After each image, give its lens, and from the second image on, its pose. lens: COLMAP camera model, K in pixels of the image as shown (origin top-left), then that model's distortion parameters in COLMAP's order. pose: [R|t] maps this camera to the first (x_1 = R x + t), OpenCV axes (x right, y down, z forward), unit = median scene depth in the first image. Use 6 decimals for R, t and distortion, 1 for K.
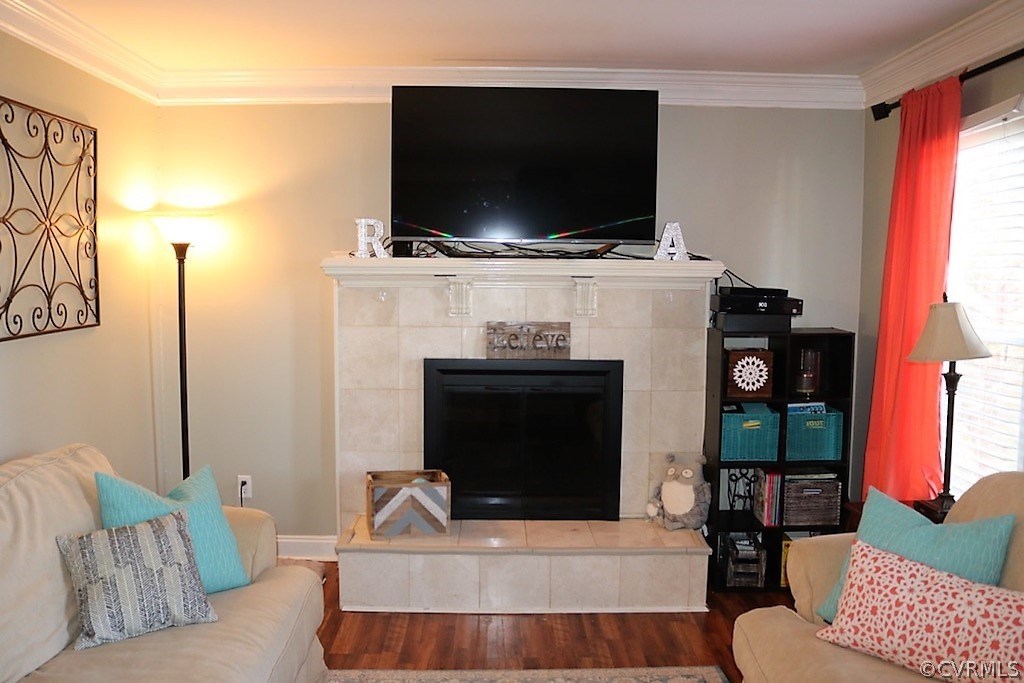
lens RADIAL K [[836.9, 0, 510.4], [0, 836.9, 343.7], [0, 0, 1]] dist [-0.153078, 0.107202]
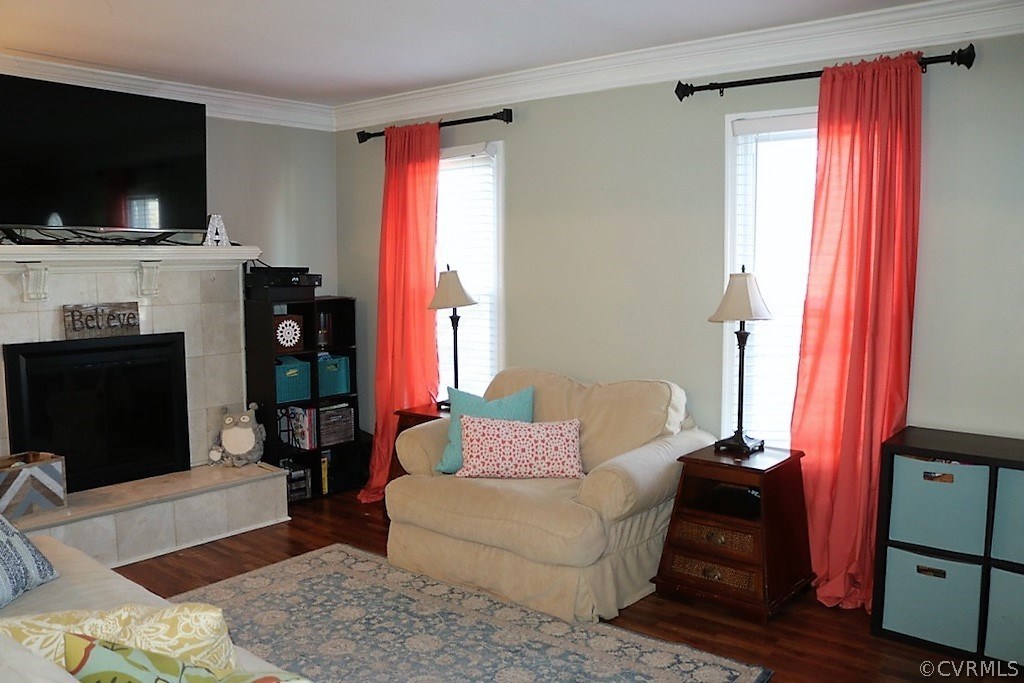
lens RADIAL K [[836.9, 0, 513.1], [0, 836.9, 338.1], [0, 0, 1]] dist [-0.153078, 0.107202]
pose [[0.642936, -0.079917, 0.761739, -0.466698], [0.072753, 0.996417, 0.043132, 0.013405], [-0.762457, 0.027688, 0.646447, -0.100354]]
